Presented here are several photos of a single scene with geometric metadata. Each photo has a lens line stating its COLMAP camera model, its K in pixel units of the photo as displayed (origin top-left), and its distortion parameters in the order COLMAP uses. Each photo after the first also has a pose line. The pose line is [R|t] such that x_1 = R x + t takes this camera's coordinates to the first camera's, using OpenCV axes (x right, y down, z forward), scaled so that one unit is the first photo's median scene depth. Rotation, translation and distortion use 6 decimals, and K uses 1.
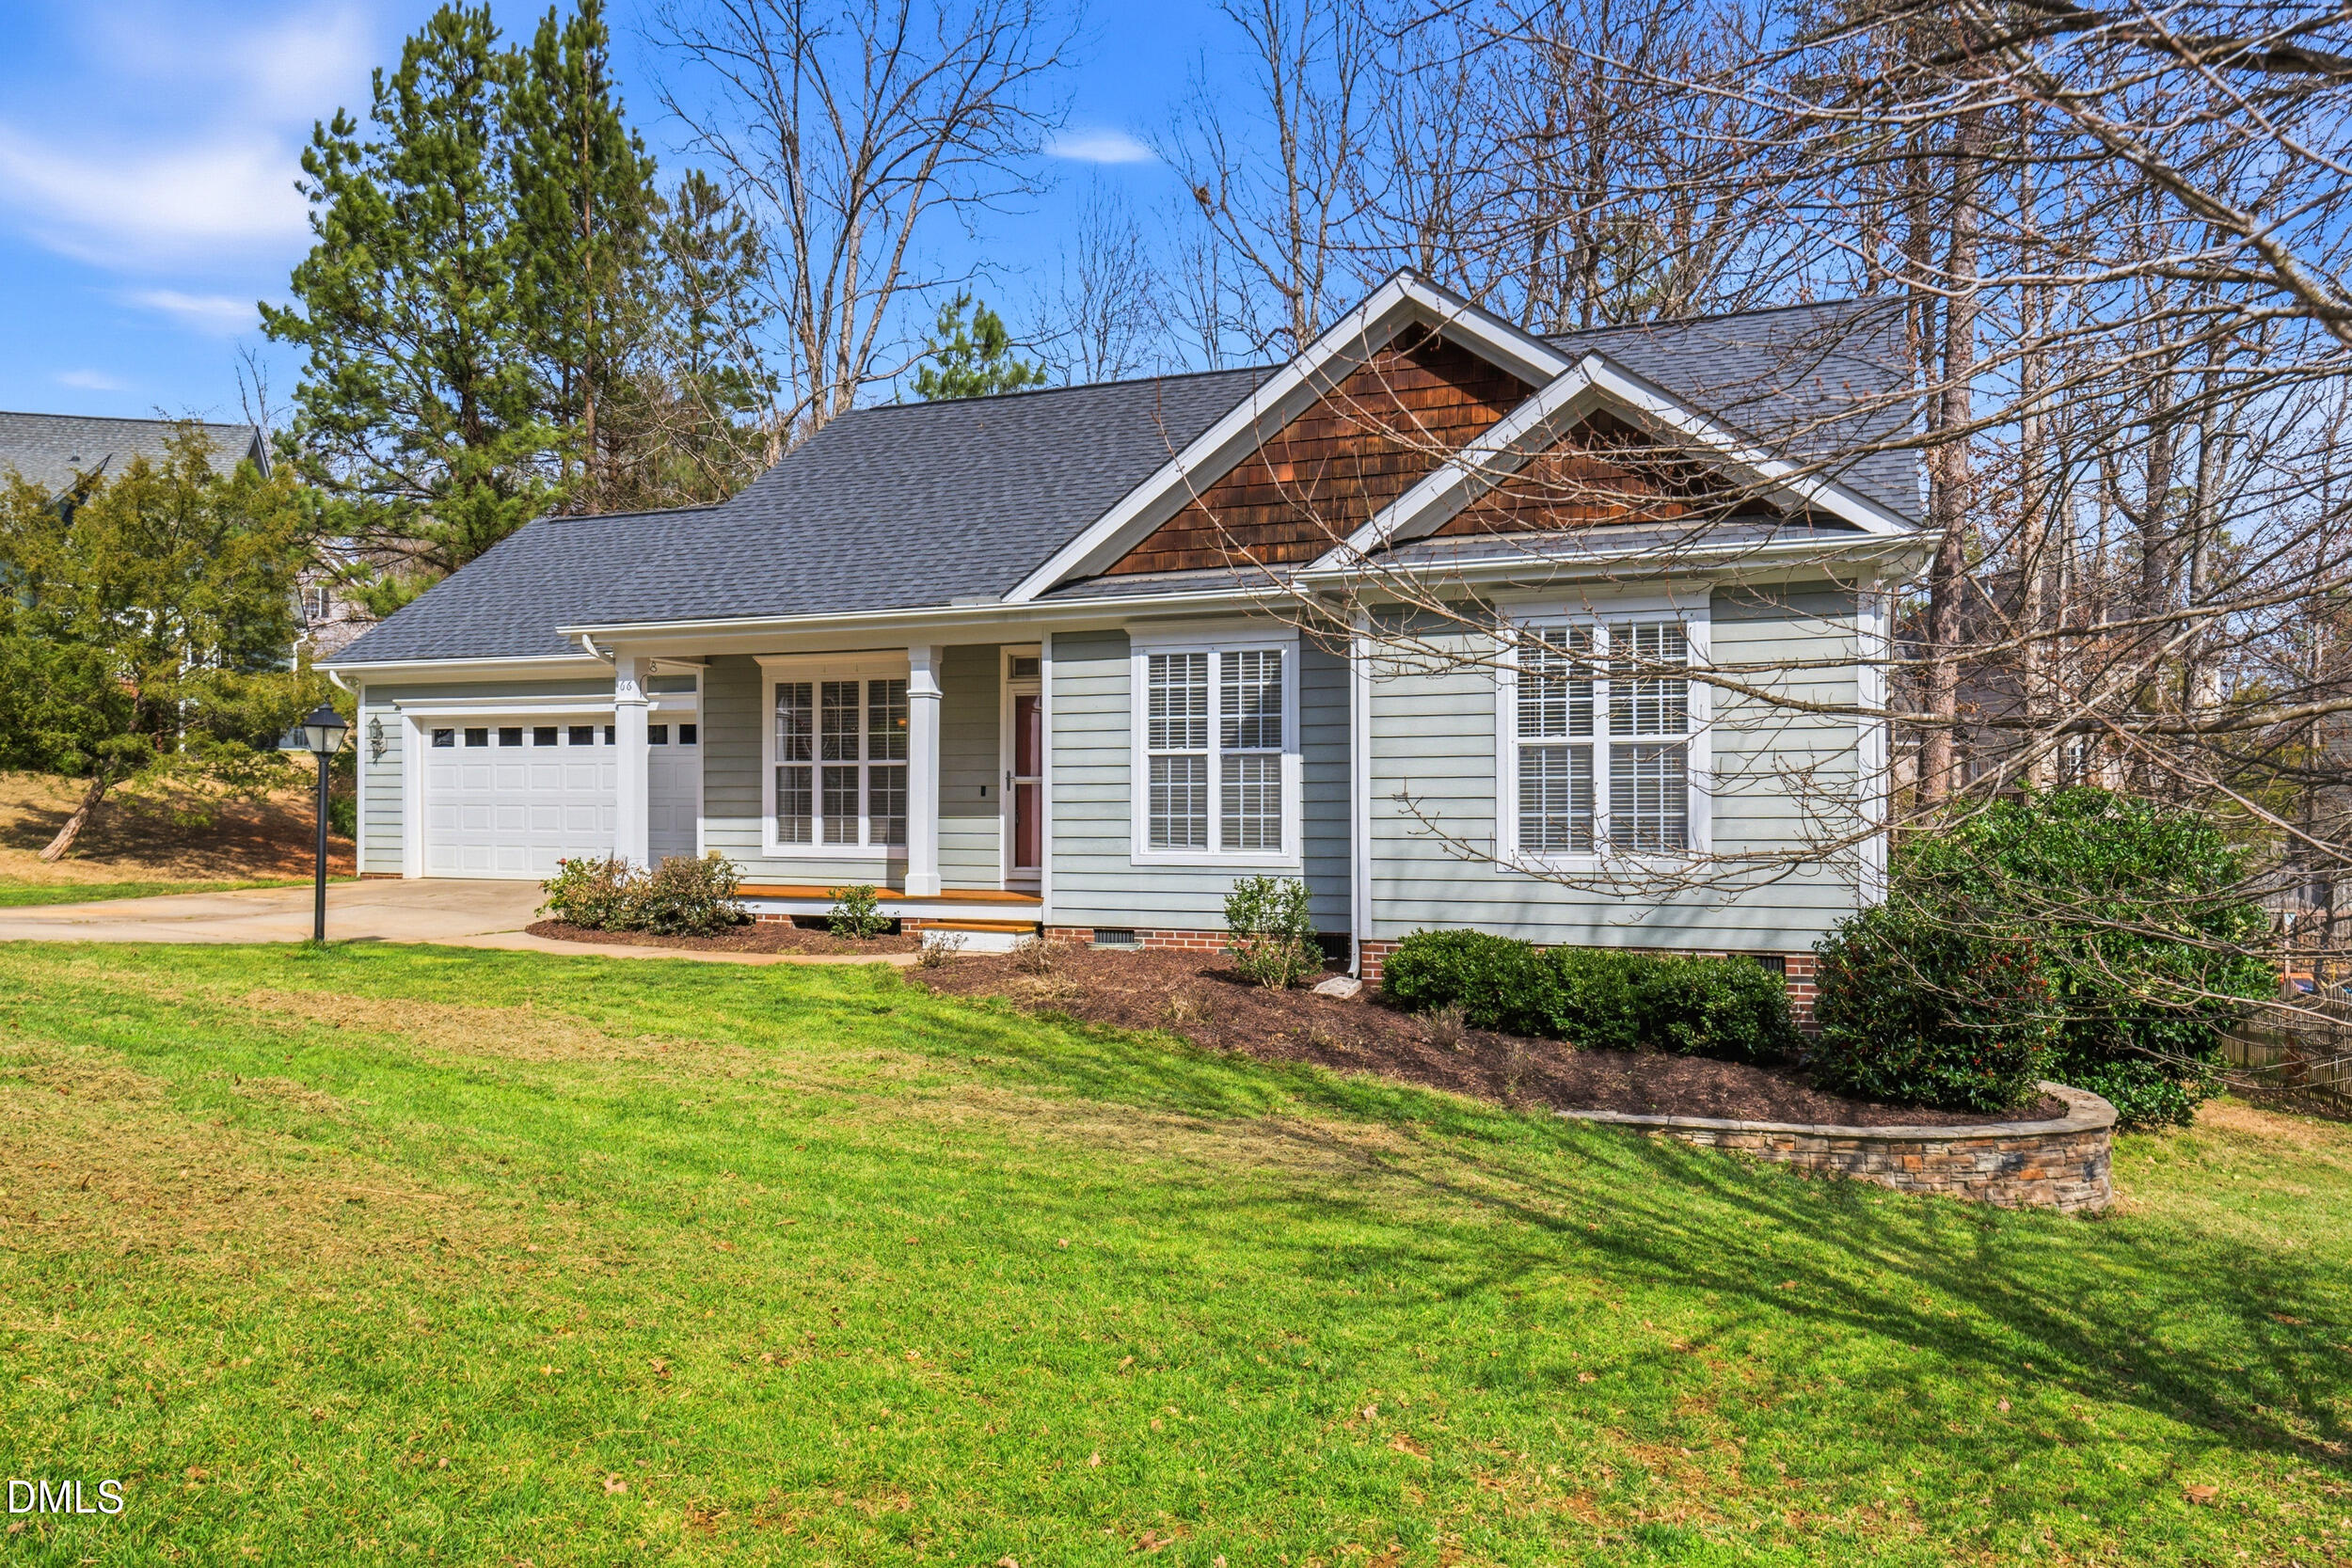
lens RADIAL K [[1599.1, 0, 1167.9], [0, 1599.1, 799.2], [0, 0, 1]] dist [0.006230, 0.000785]
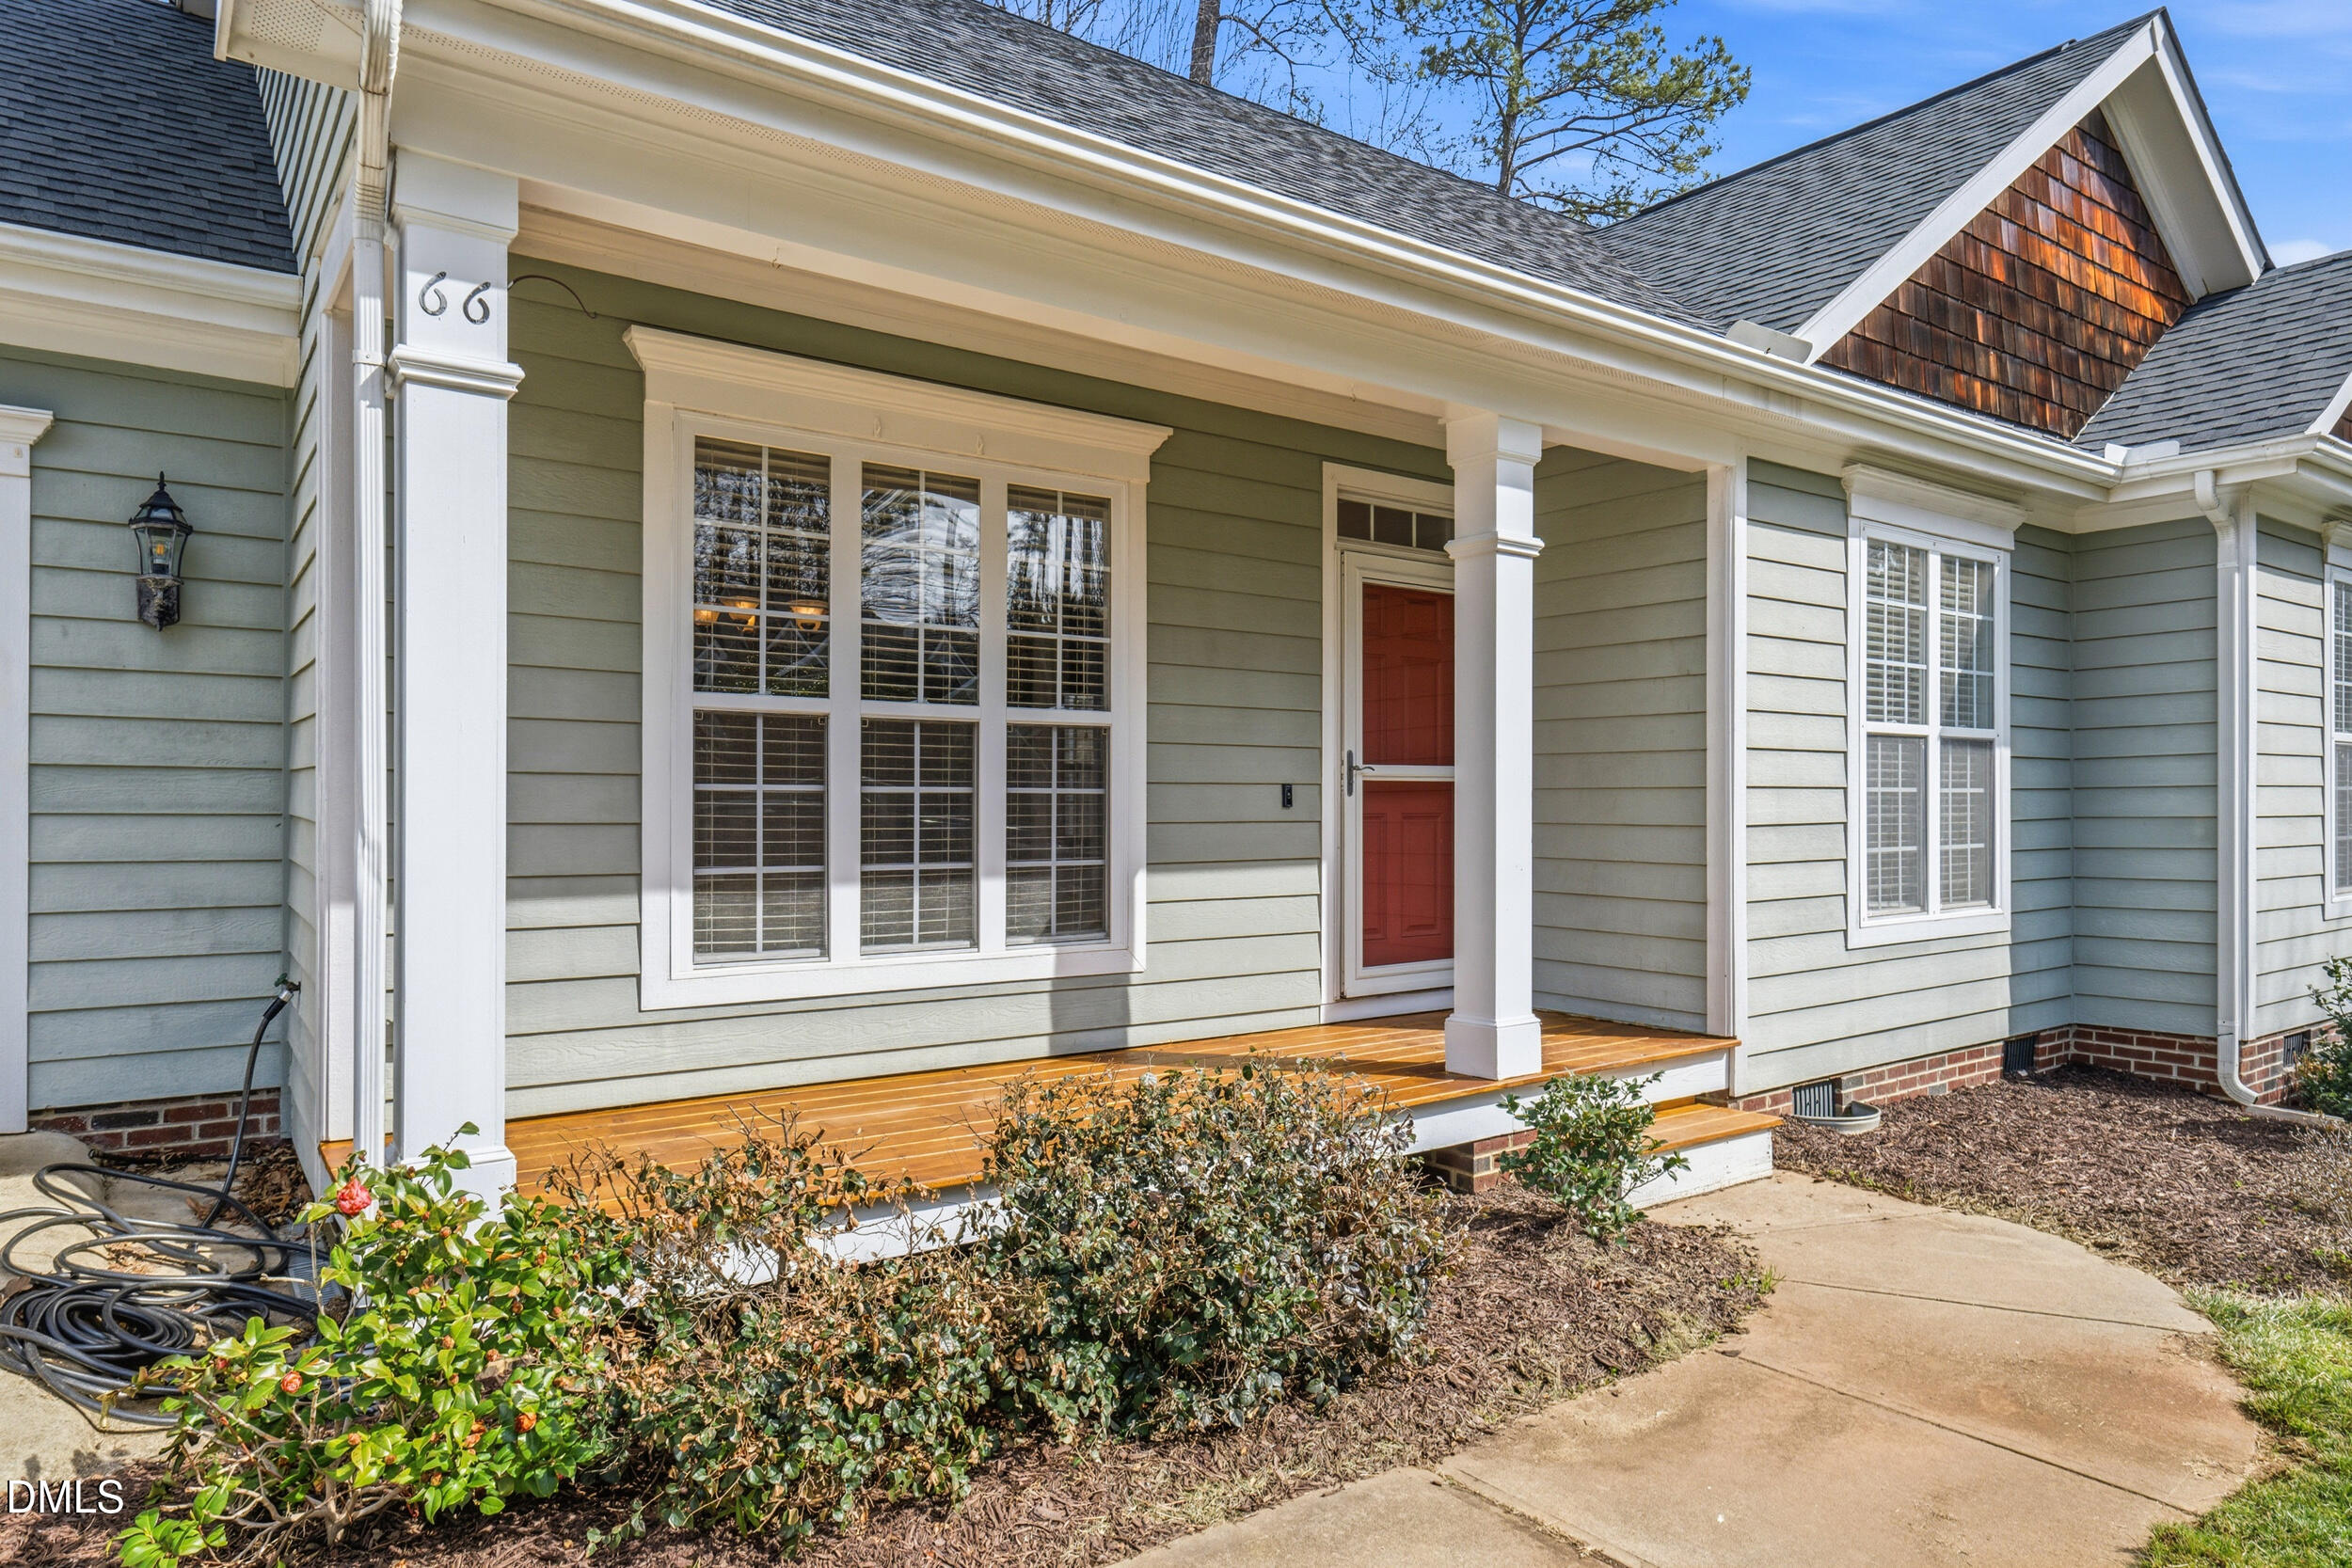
lens RADIAL K [[1444.6, 0, 1164.8], [0, 1444.6, 797.9], [0, 0, 1]] dist [0.004046, -0.001151]
pose [[0.521265, 0.006783, 0.853368, -0.526537], [-0.004375, 0.999977, -0.005276, -0.003110], [-0.853383, -0.000983, 0.521283, 0.950494]]
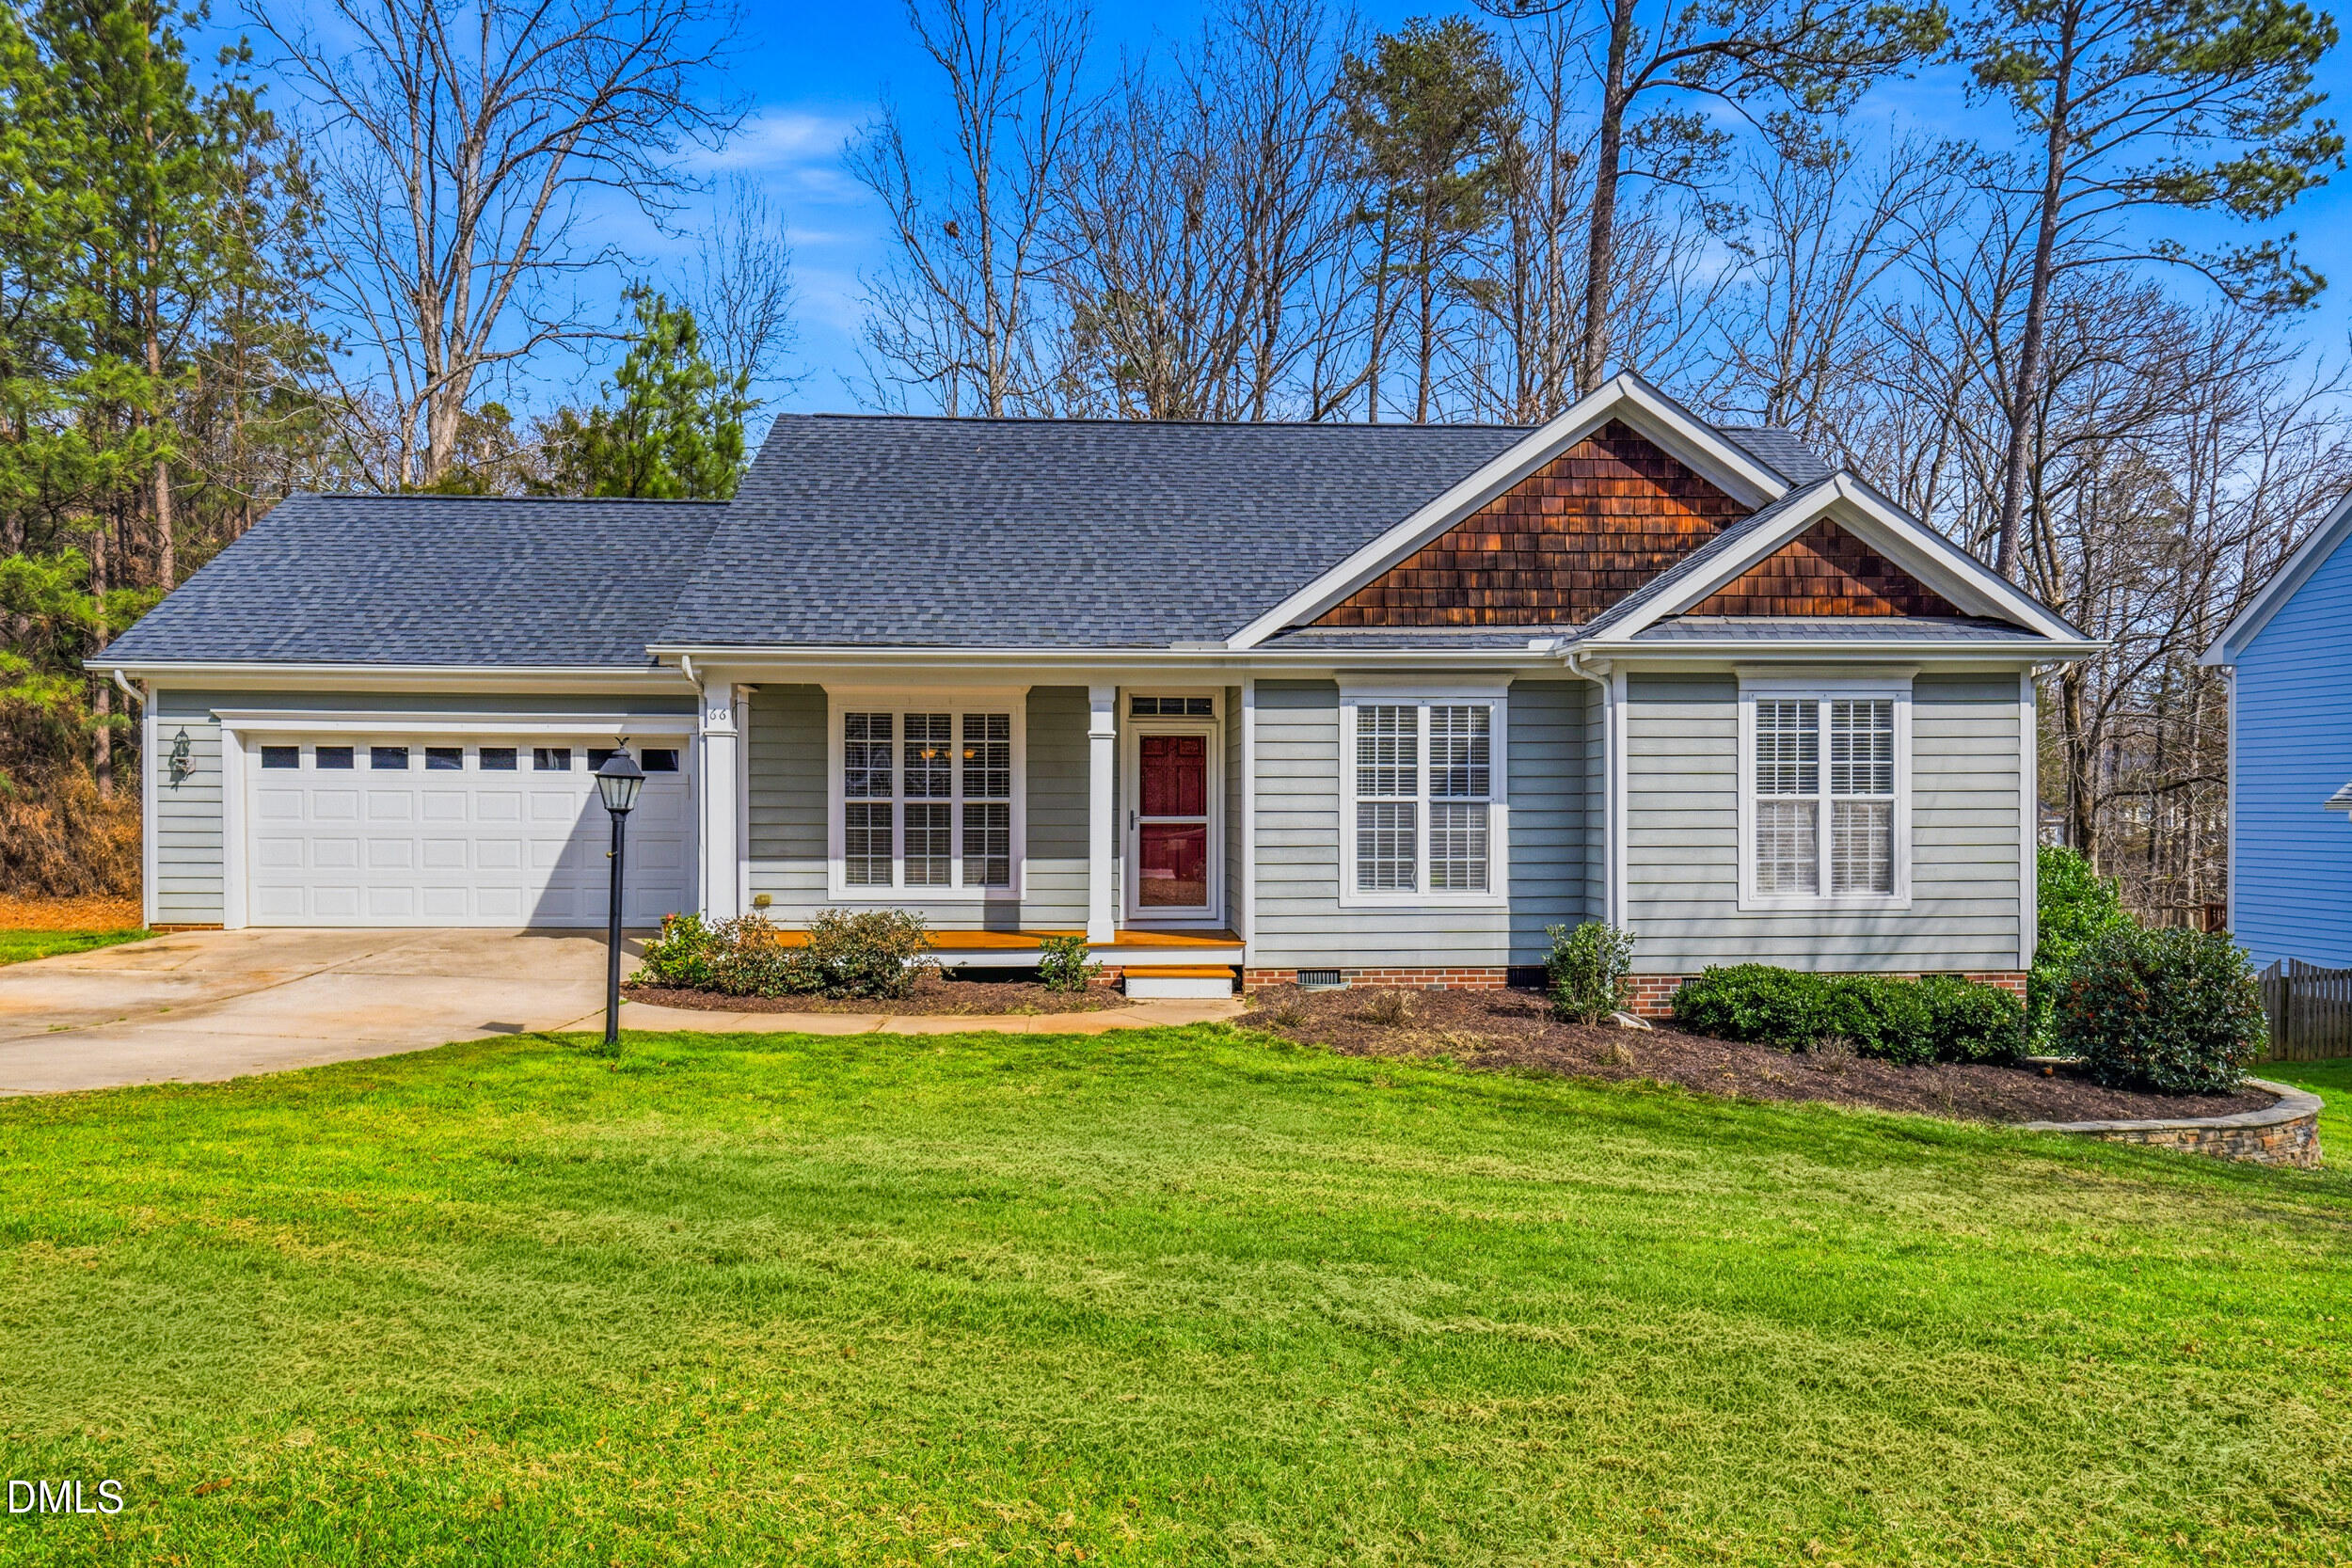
lens RADIAL K [[1444.6, 0, 1161.7], [0, 1444.6, 803.1], [0, 0, 1]] dist [0.004046, -0.001151]
pose [[0.907523, 0.000508, 0.420002, -0.524001], [-0.004054, 0.999963, 0.007549, -0.033087], [-0.419983, -0.008553, 0.907492, 0.198159]]
